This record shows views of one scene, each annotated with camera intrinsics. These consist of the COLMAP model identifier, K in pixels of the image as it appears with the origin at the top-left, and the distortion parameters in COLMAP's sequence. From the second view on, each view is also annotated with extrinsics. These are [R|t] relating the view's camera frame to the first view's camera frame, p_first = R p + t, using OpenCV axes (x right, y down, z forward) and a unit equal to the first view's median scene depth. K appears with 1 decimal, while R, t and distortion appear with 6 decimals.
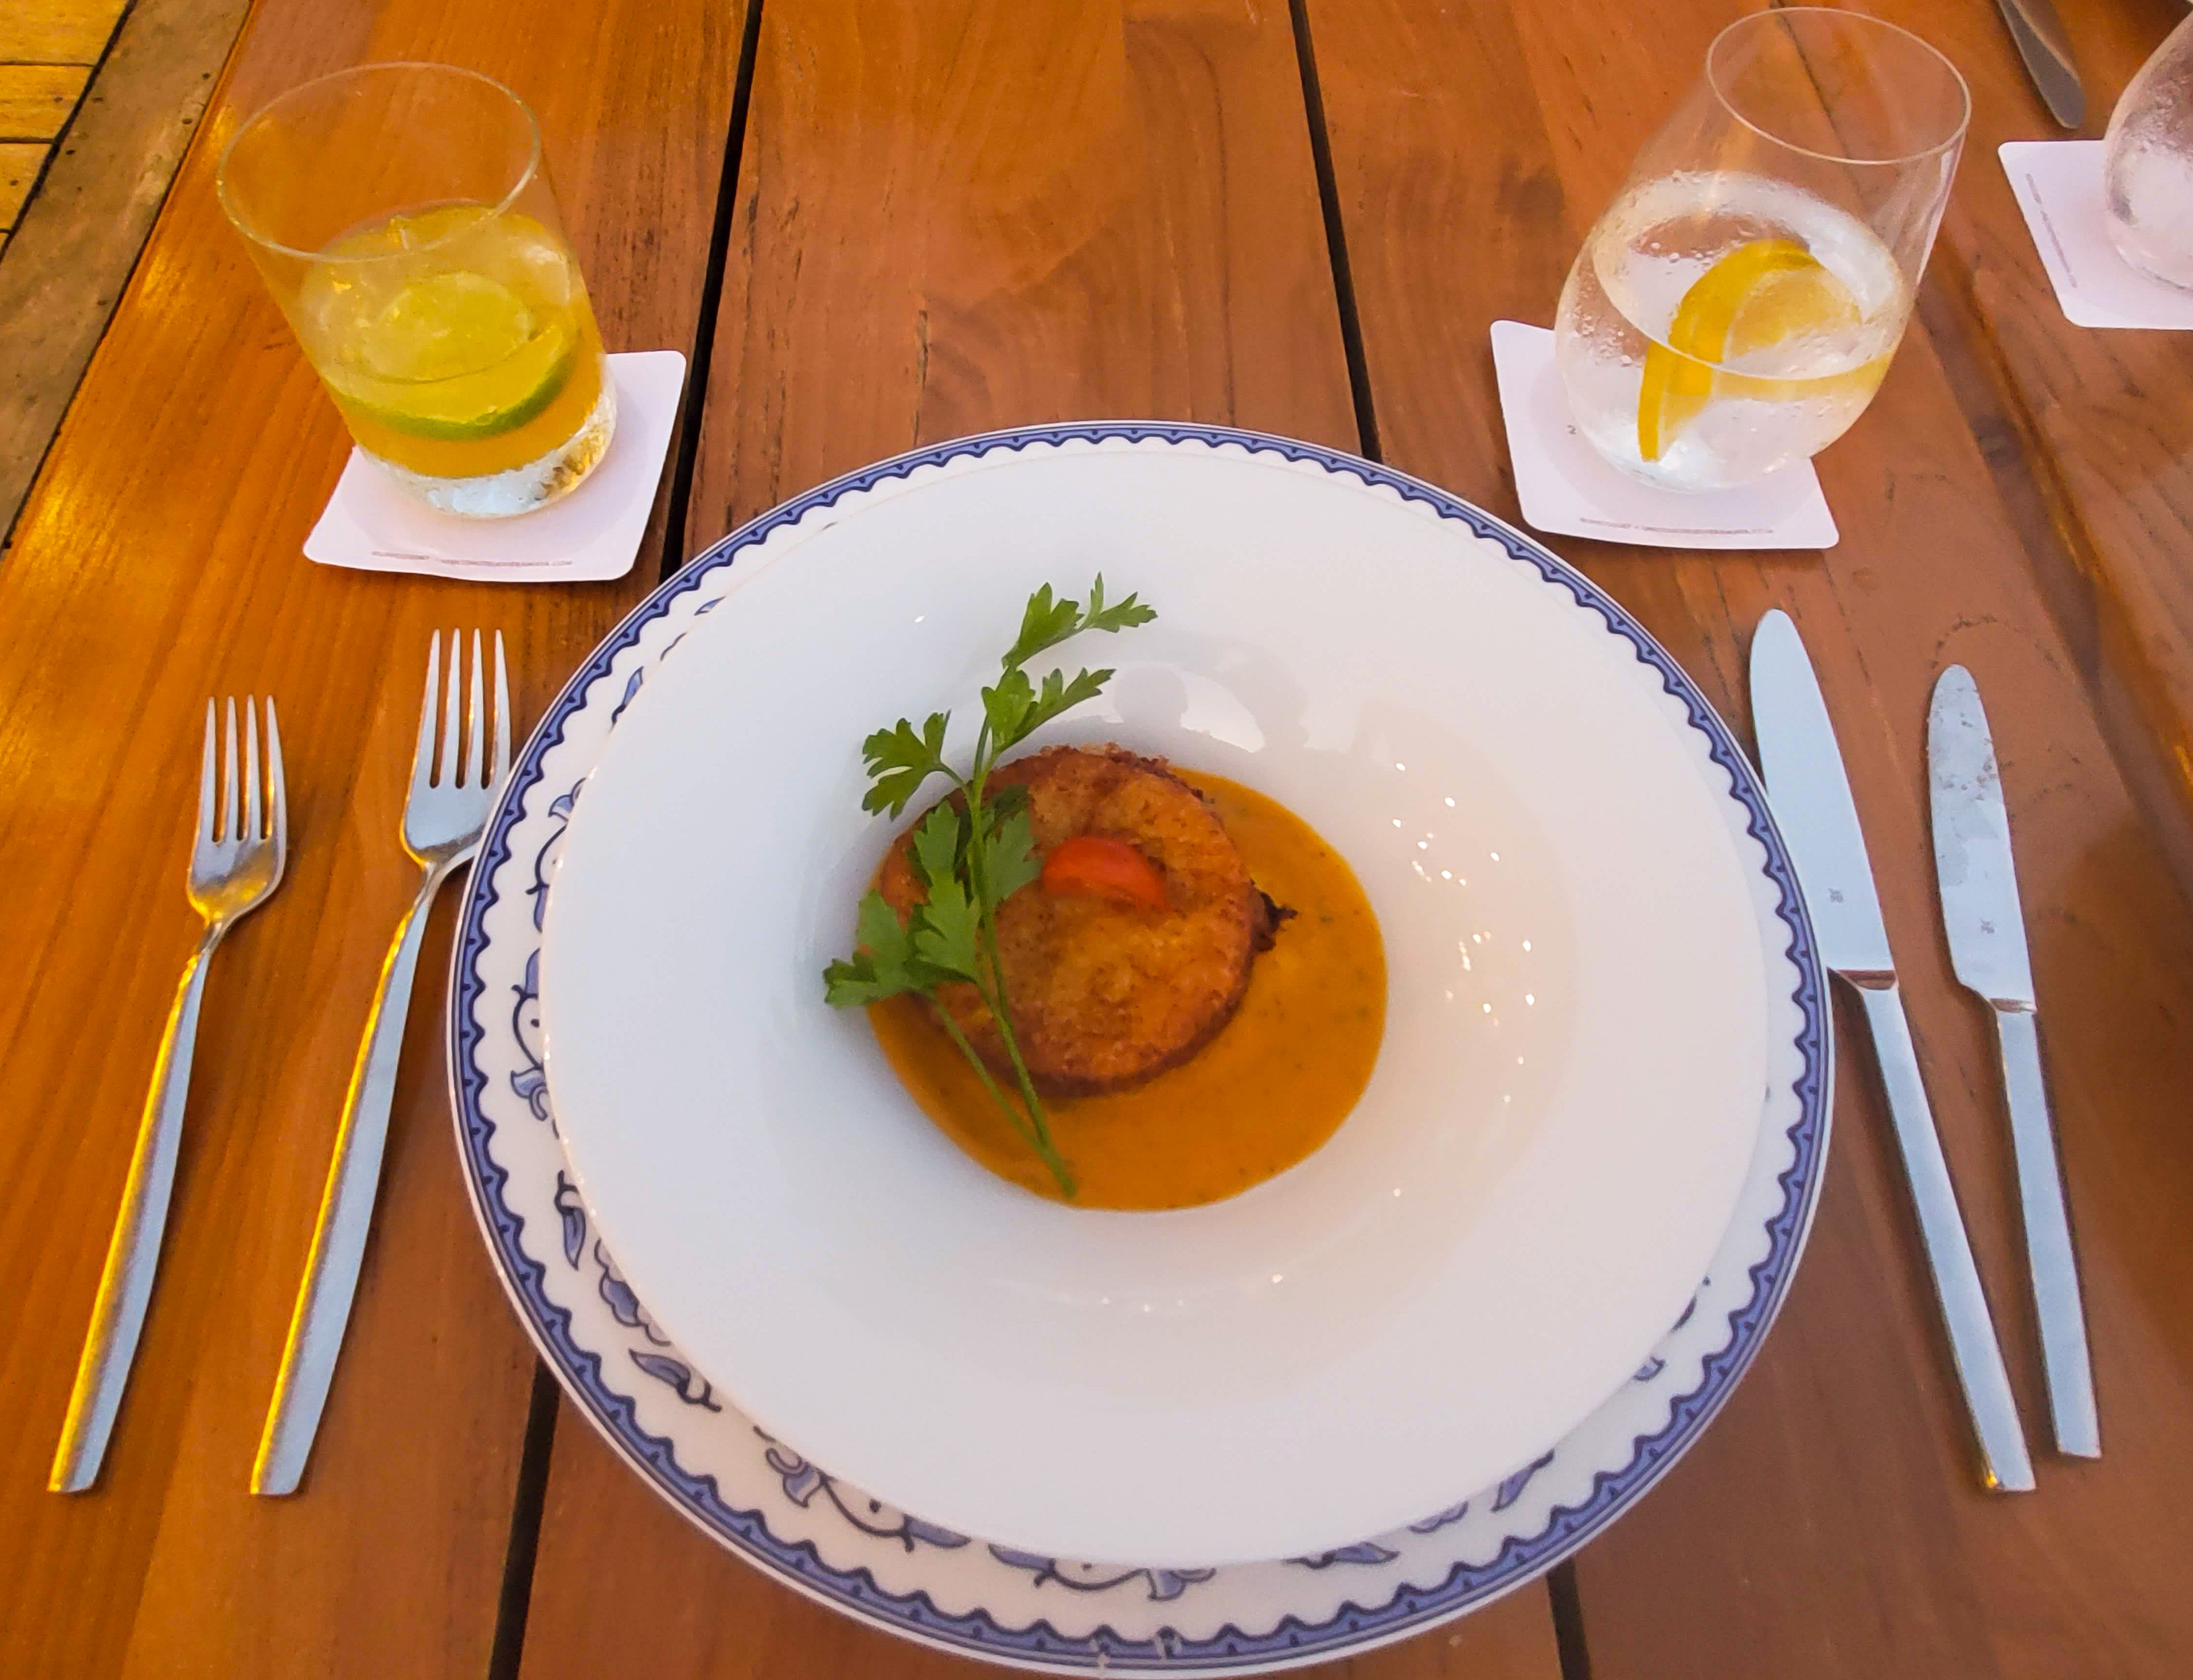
lens RADIAL K [[884.0, 0, 1096.5], [0, 884.0, 840.0], [0, 0, 1]] dist [-0.000096, 0.000030]
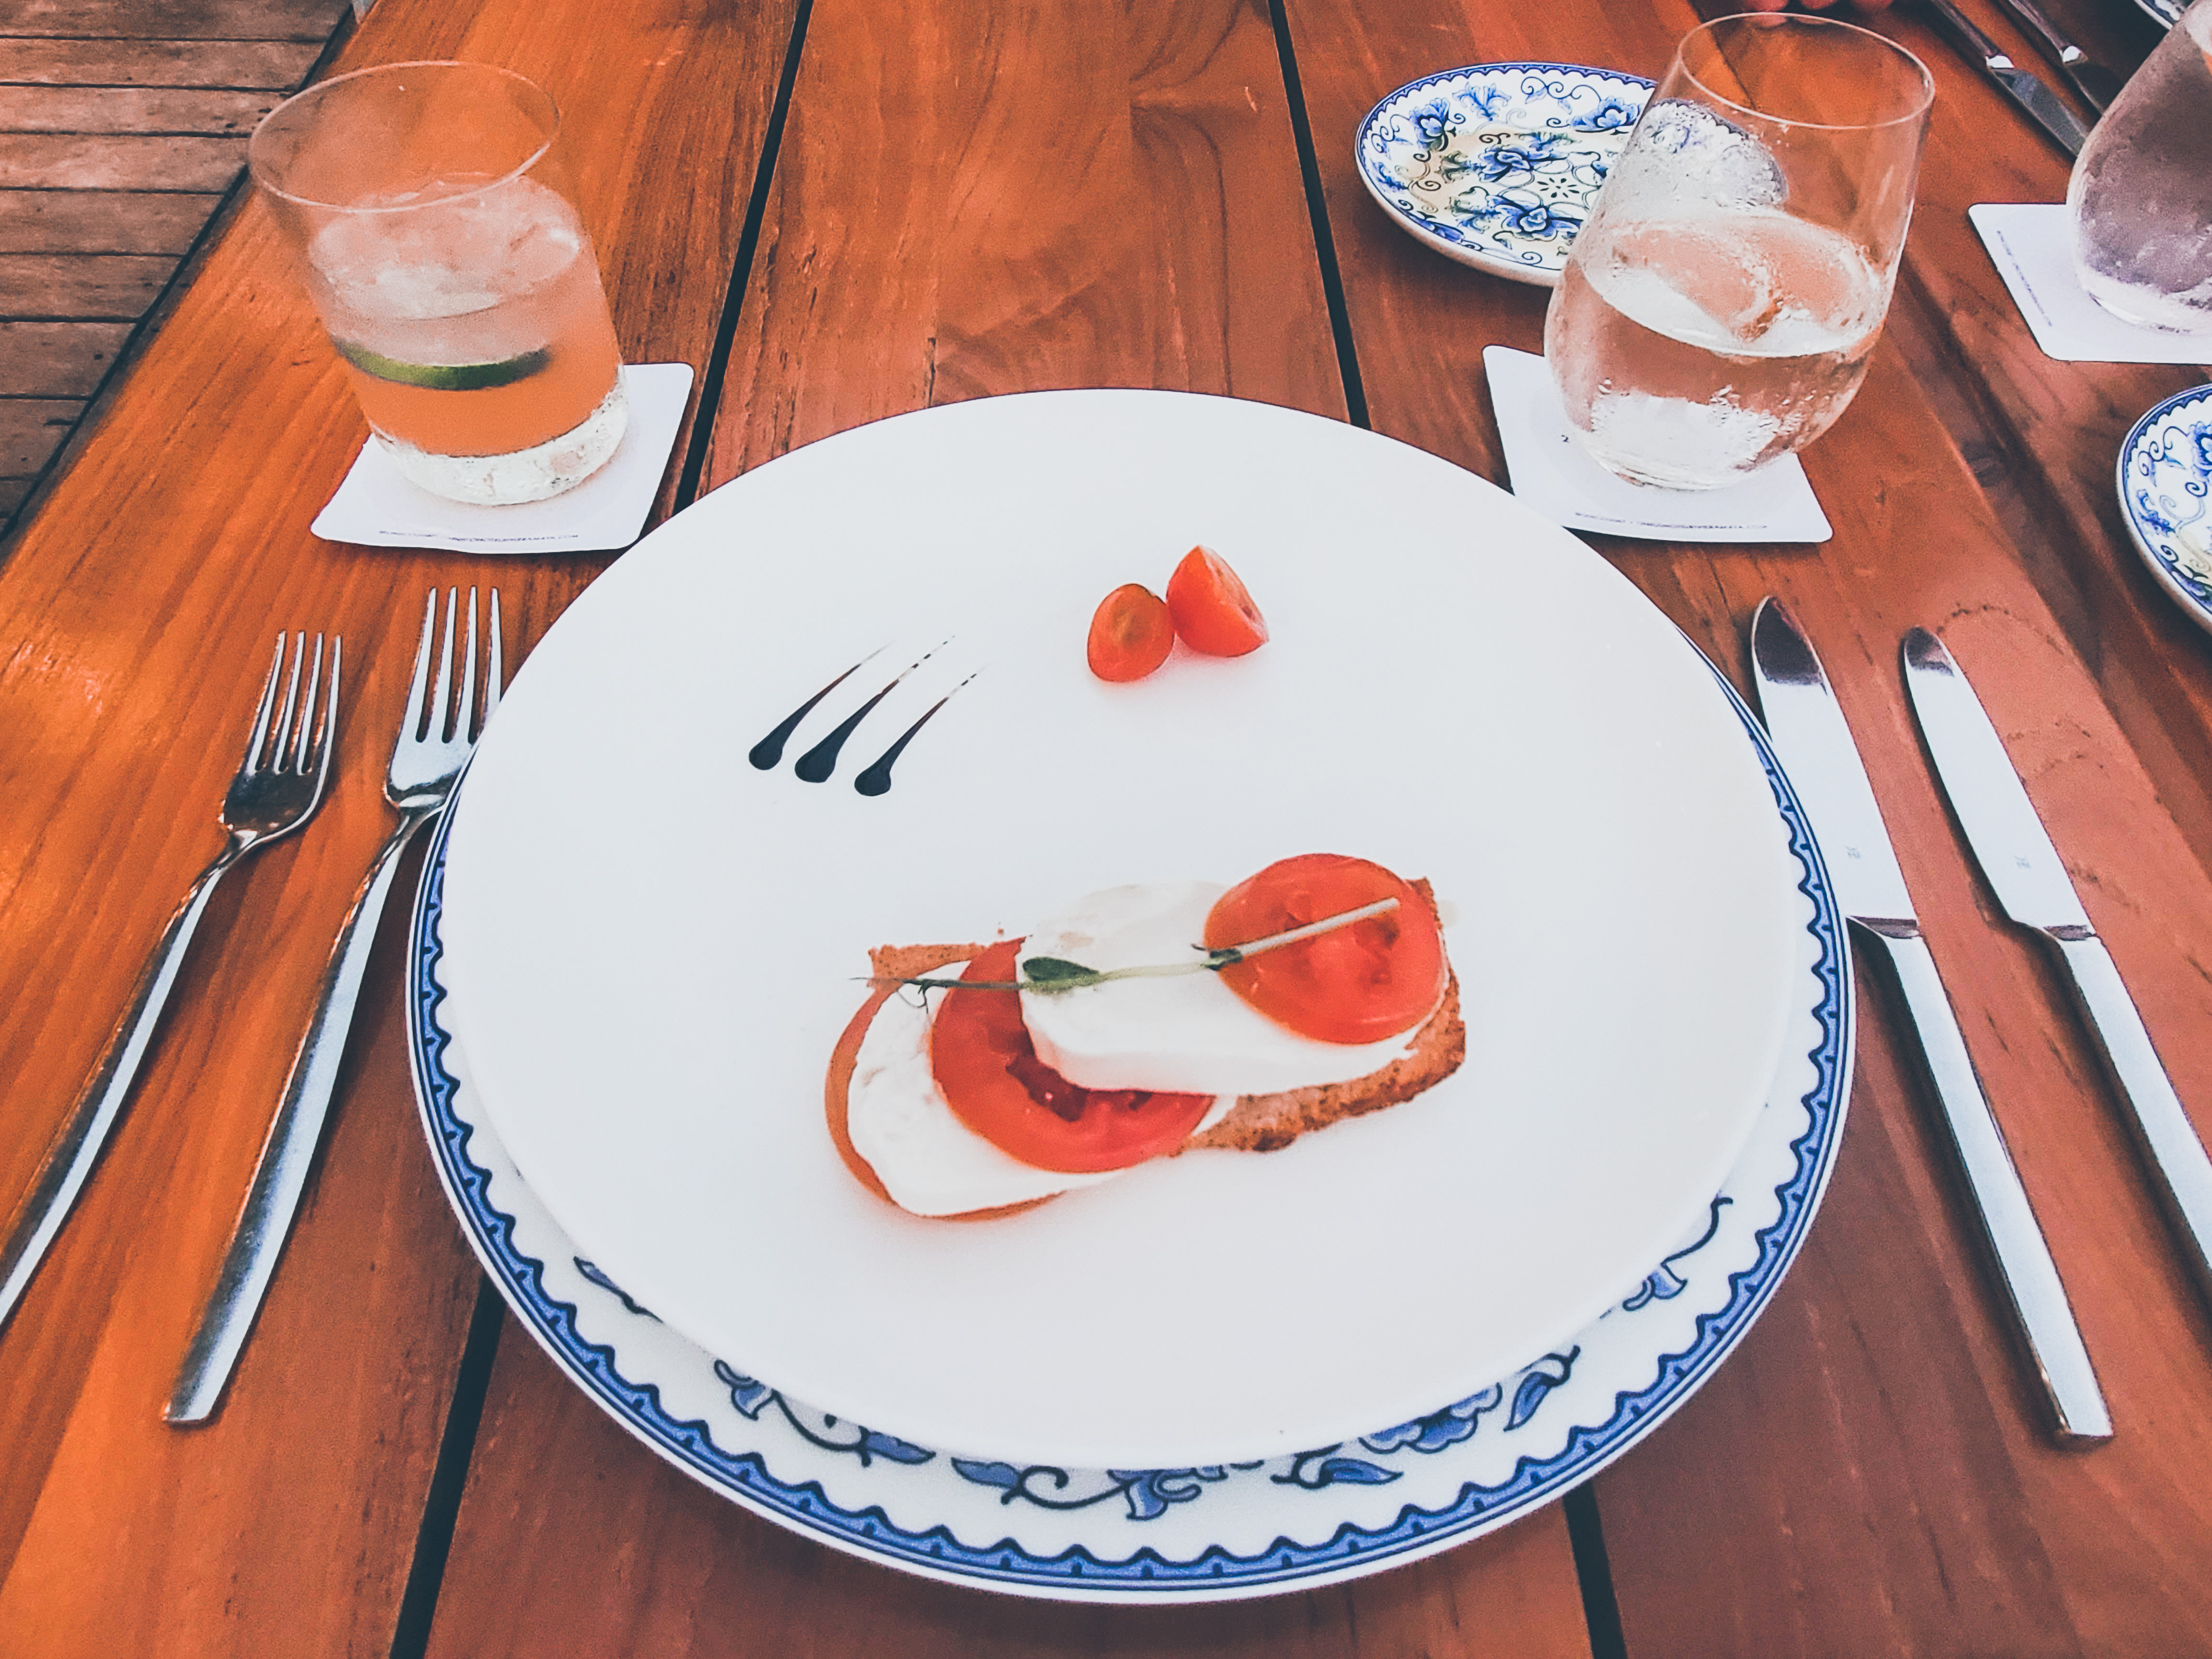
lens RADIAL K [[891.6, 0, 1099.9], [0, 891.6, 836.0], [0, 0, 1]] dist [-0.000837, -0.000174]
pose [[0.999970, 0.006644, -0.003864, 0.019769], [-0.006924, 0.996952, -0.077709, 0.151024], [0.003336, 0.077733, 0.996969, 0.022144]]
